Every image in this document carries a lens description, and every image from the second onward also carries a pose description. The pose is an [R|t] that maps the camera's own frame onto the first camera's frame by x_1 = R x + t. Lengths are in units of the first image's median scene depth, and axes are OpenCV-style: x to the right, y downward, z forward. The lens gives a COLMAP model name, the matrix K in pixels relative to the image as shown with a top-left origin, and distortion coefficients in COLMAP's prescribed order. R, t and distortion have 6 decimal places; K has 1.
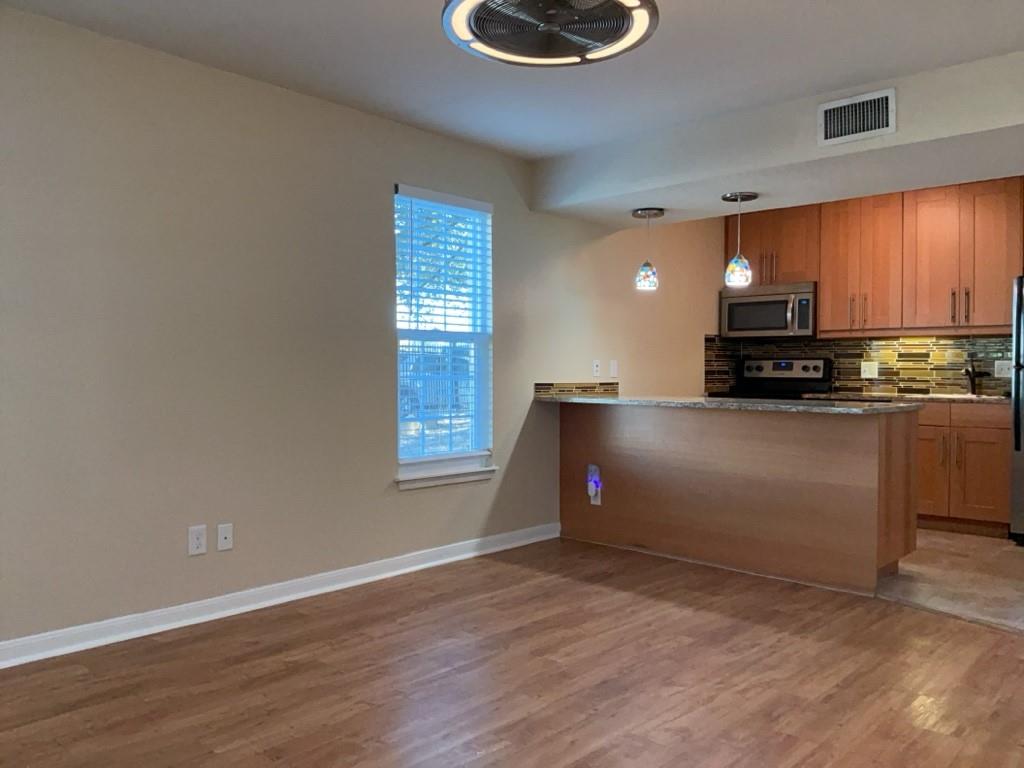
lens RADIAL K [[808.0, 0, 507.5], [0, 808.0, 380.3], [0, 0, 1]] dist [0.069757, -0.119895]
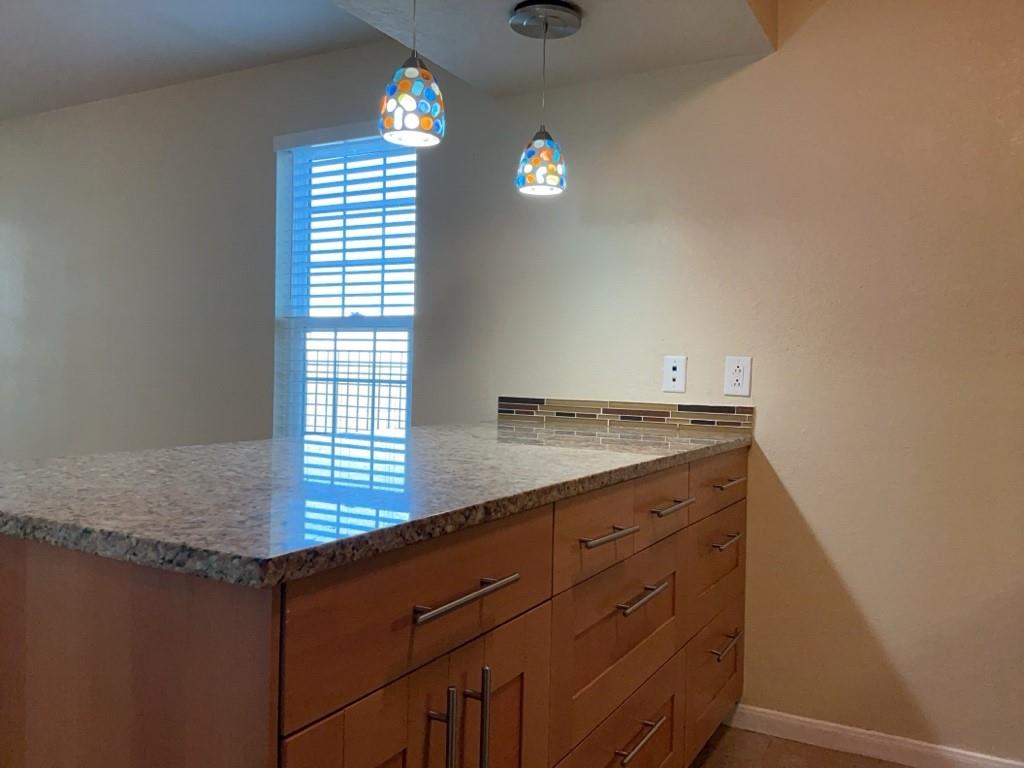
lens RADIAL K [[808.0, 0, 513.6], [0, 808.0, 380.7], [0, 0, 1]] dist [0.069757, -0.119895]
pose [[0.255268, 0.012645, -0.966788, 0.529581], [-0.031833, 0.999482, 0.004668, -0.009750], [0.966346, 0.029584, 0.255538, 0.777483]]
